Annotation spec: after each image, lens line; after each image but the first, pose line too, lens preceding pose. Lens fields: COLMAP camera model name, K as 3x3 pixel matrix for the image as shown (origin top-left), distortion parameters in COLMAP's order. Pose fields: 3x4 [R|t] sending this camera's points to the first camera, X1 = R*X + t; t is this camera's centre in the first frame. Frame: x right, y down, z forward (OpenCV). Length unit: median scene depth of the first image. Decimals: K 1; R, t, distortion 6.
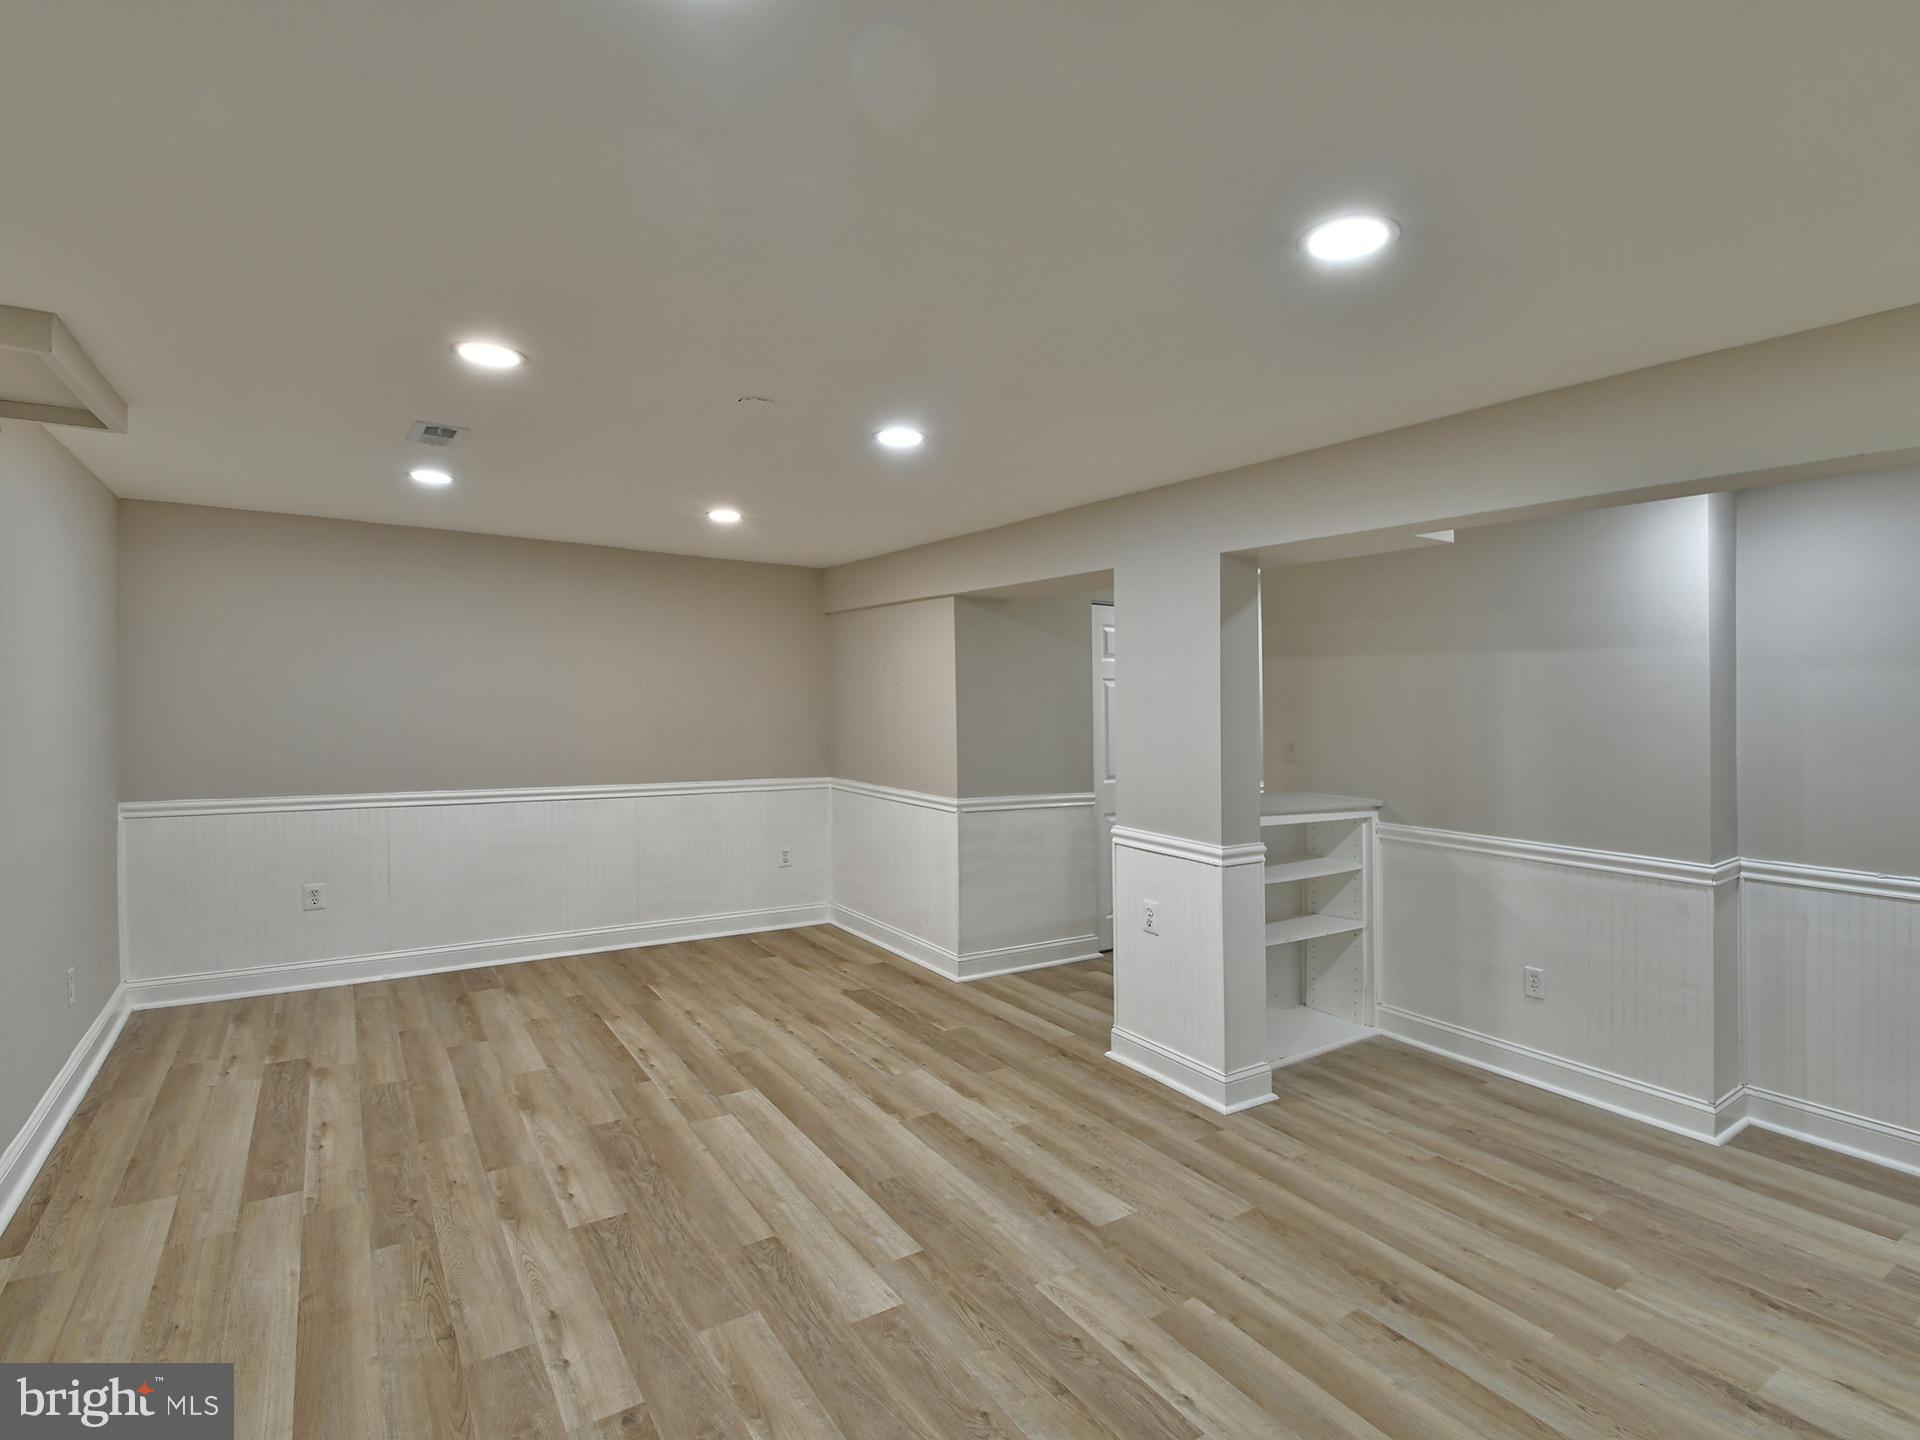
lens RADIAL K [[956.0, 0, 965.1], [0, 956.0, 690.3], [0, 0, 1]] dist [0.016836, -0.016937]
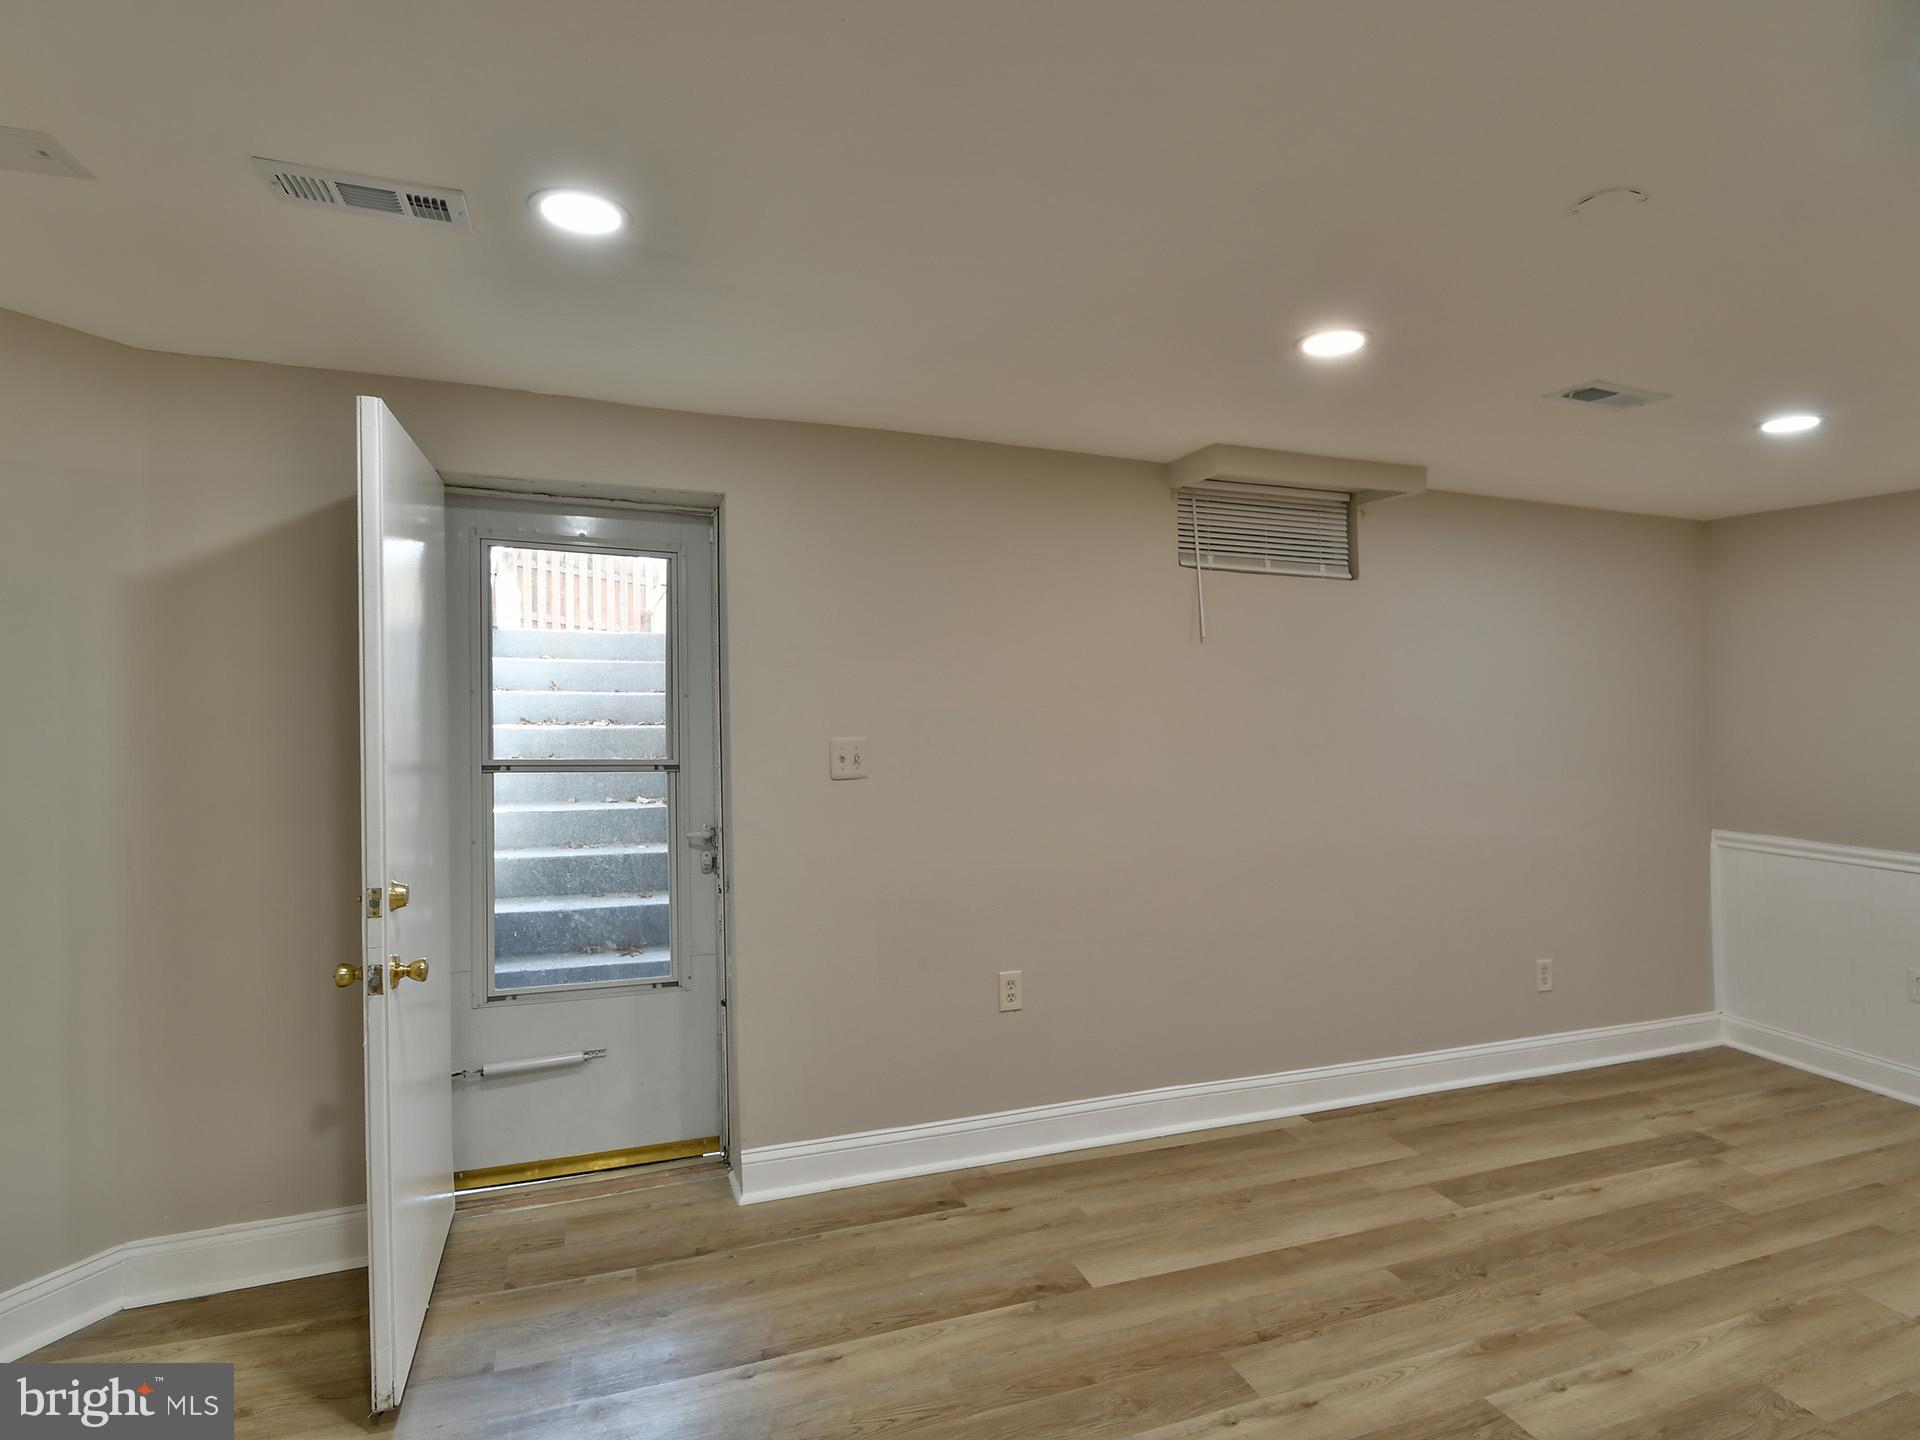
lens RADIAL K [[978.8, 0, 960.0], [0, 978.8, 720.0], [0, 0, 1]] dist [0.020826, -0.020390]
pose [[-0.223691, 0.003240, -0.974655, 0.413874], [-0.015326, 0.999859, 0.006841, 0.013773], [0.974540, 0.016468, -0.223610, 0.690020]]
